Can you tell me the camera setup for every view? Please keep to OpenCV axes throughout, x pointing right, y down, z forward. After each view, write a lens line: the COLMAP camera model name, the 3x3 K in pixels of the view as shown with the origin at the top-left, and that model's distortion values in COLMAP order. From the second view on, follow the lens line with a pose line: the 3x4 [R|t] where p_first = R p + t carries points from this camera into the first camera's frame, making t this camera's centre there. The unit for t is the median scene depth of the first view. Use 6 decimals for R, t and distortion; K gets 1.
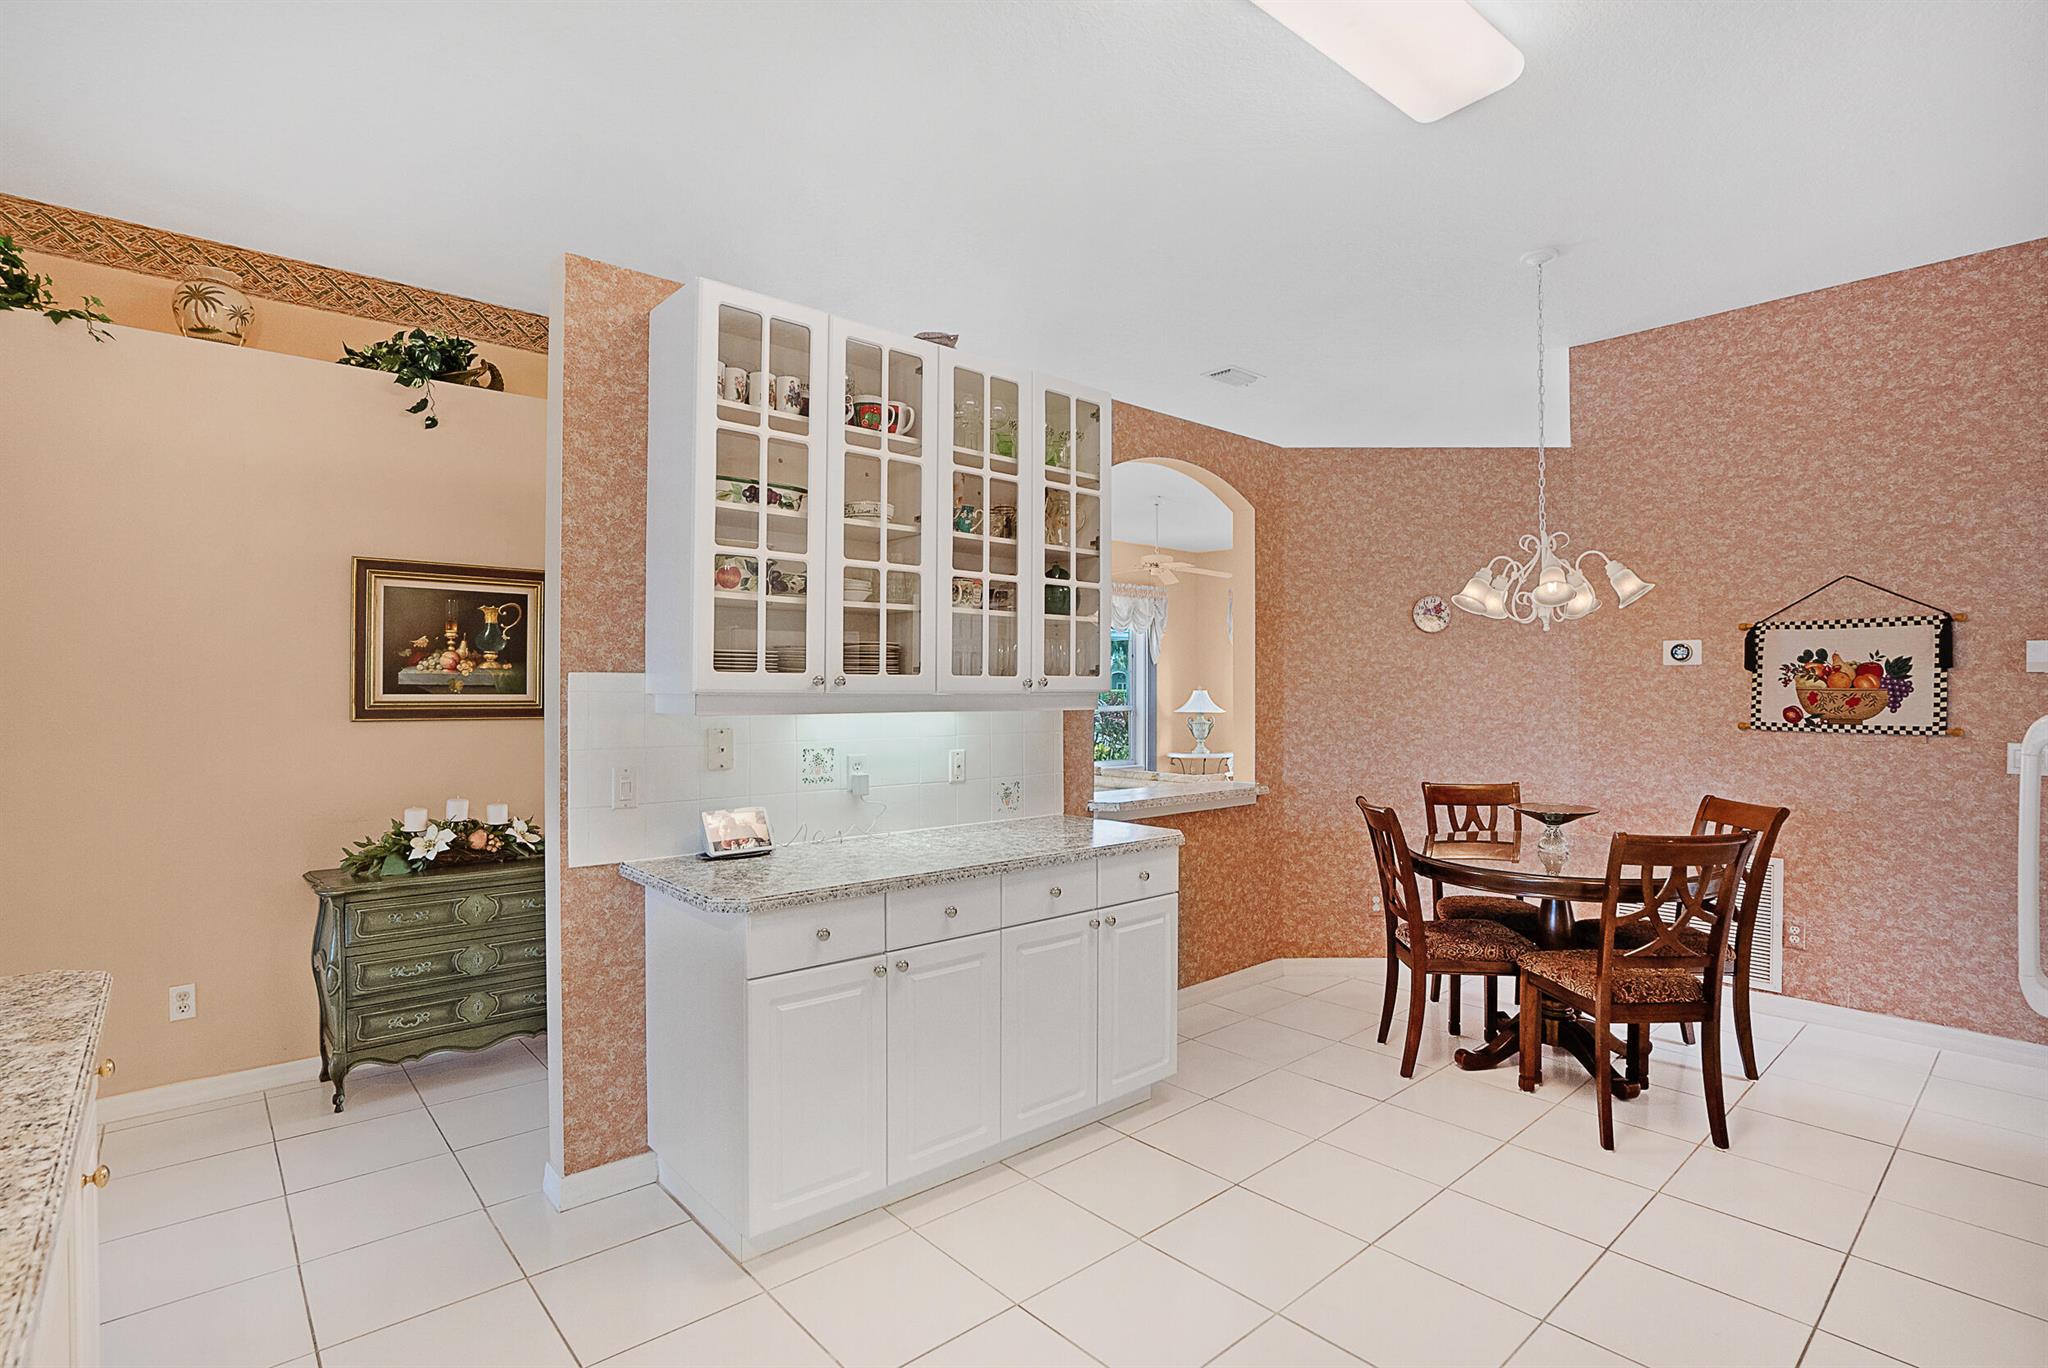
lens RADIAL K [[1002.6, 0, 1013.4], [0, 1002.6, 685.8], [0, 0, 1]] dist [-0.045964, 0.022839]
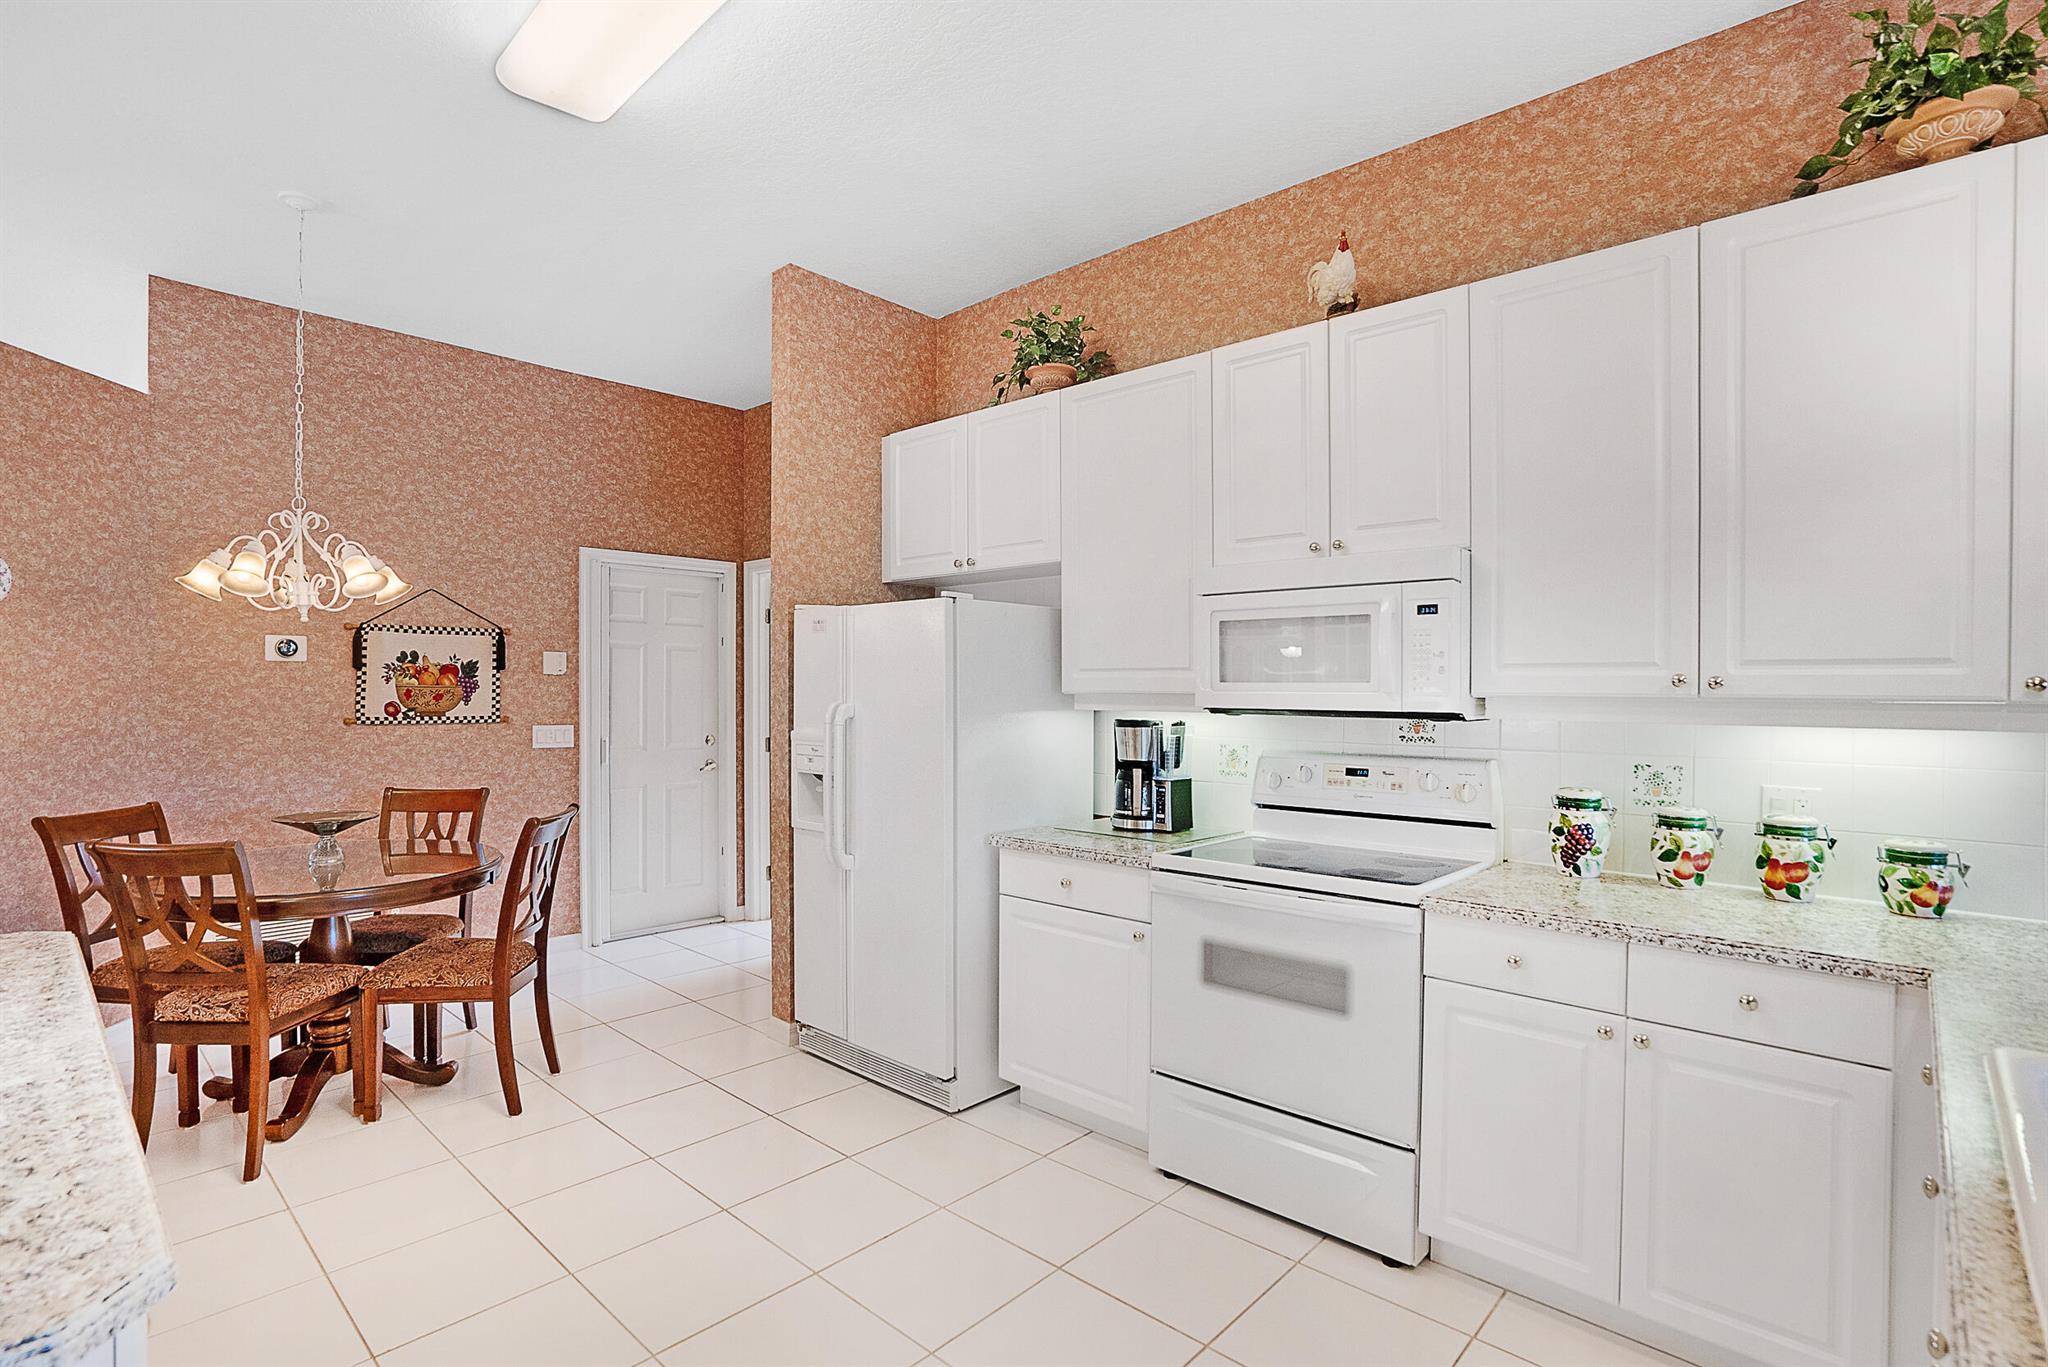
lens RADIAL K [[1002.6, 0, 1013.4], [0, 1002.6, 685.3], [0, 0, 1]] dist [-0.045964, 0.022839]
pose [[-0.097306, 0.001781, 0.995253, -0.387434], [-0.003831, 0.999990, -0.002164, 0.002175], [-0.995247, -0.004023, -0.097298, 0.421023]]
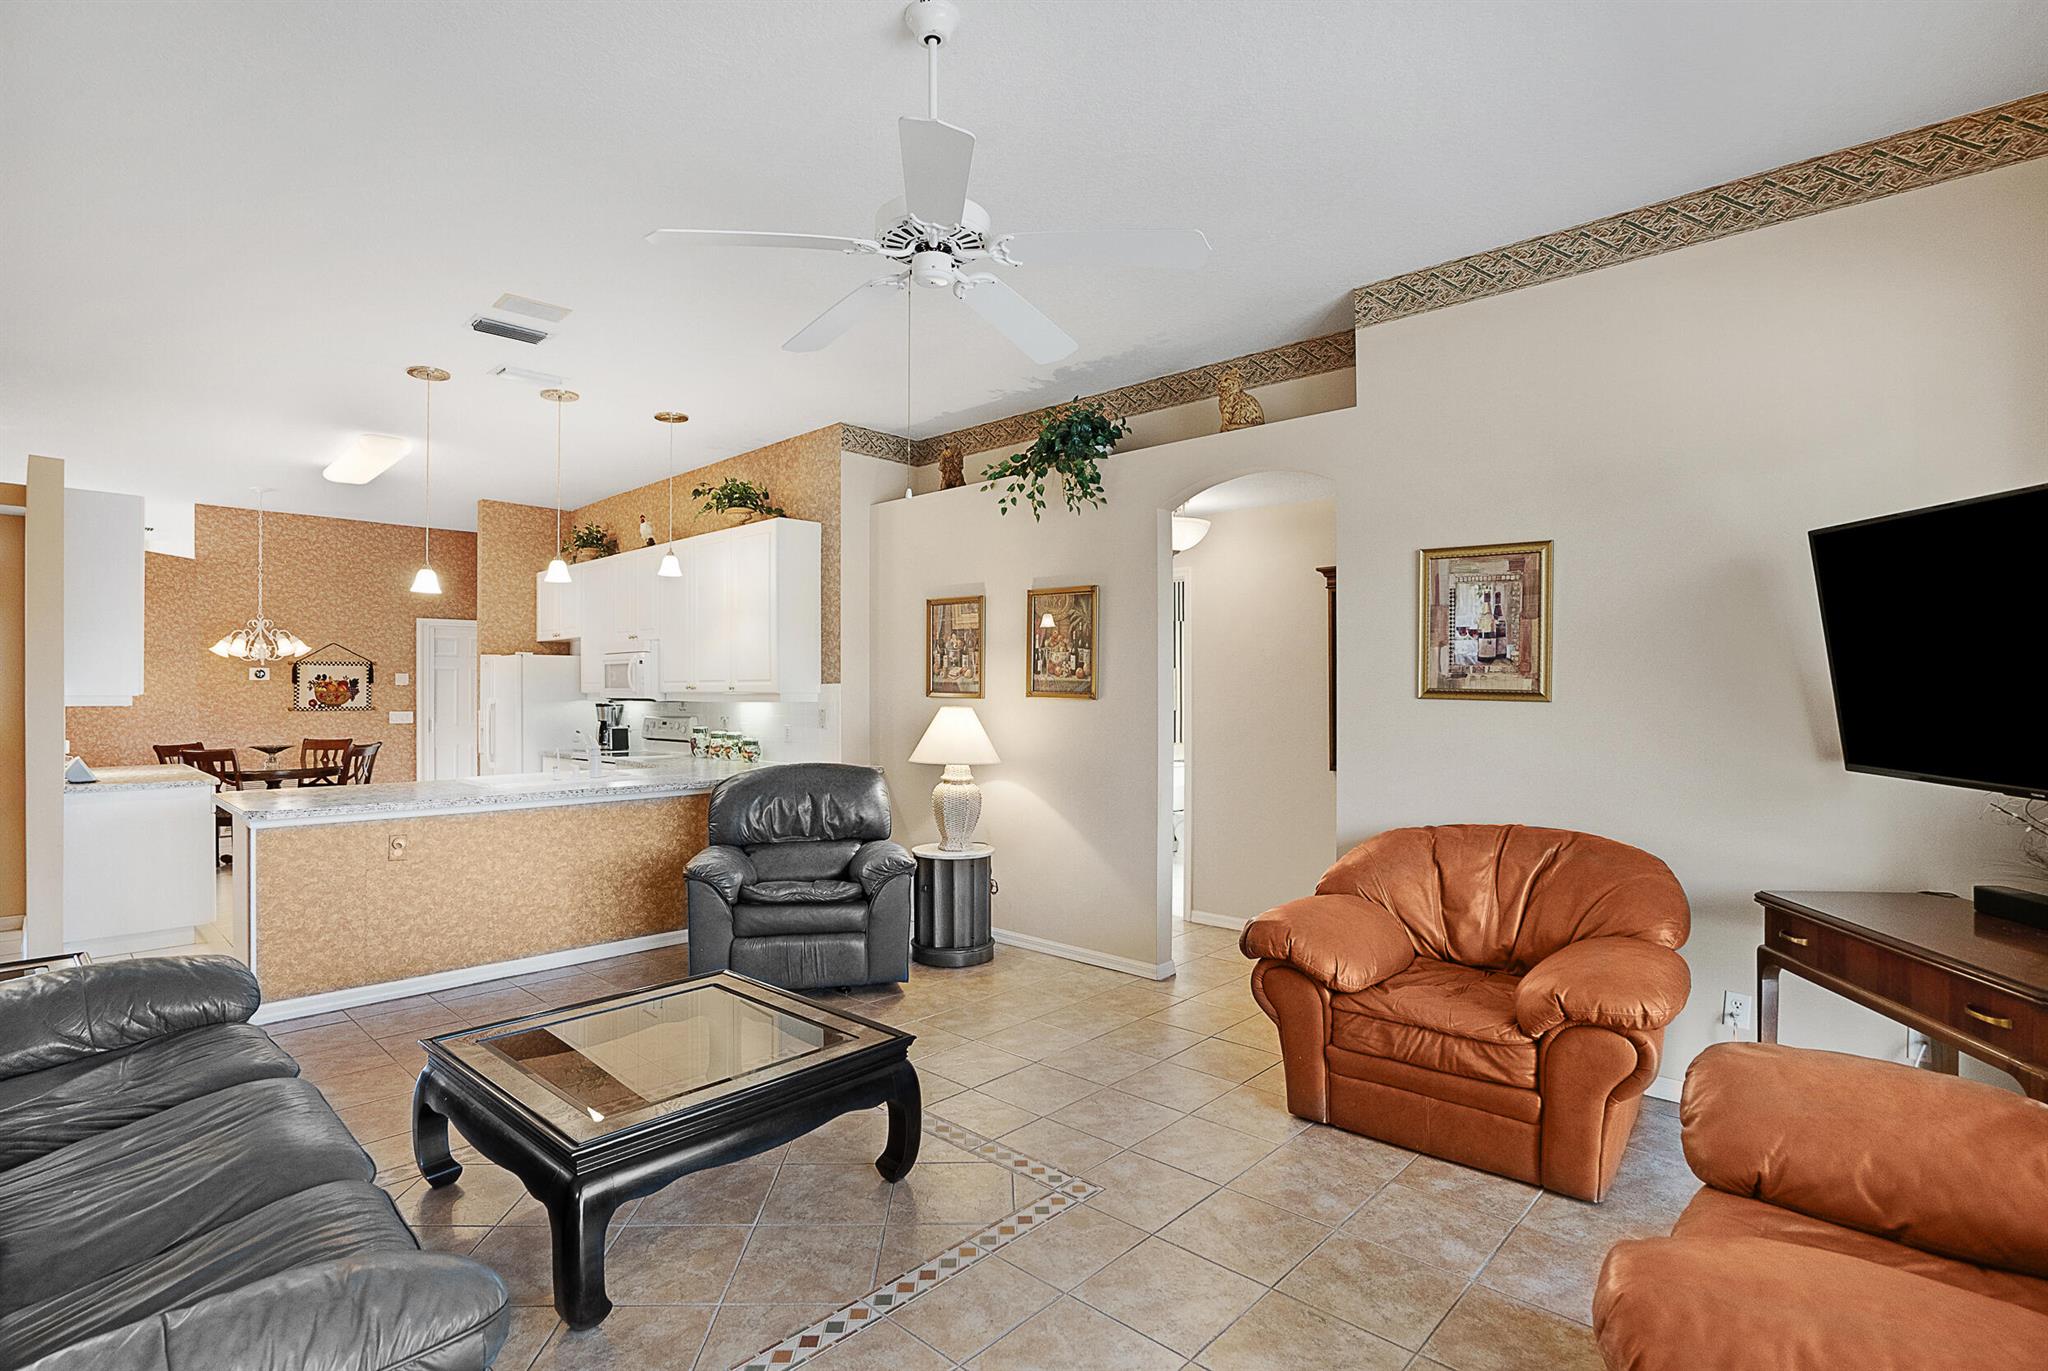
lens RADIAL K [[1002.6, 0, 1013.4], [0, 1002.6, 687.3], [0, 0, 1]] dist [-0.045964, 0.022839]
pose [[-0.089833, 0.002860, 0.995953, -1.618035], [0.001009, 0.999996, -0.002781, 0.000959], [-0.995956, 0.000755, -0.089836, -0.396607]]
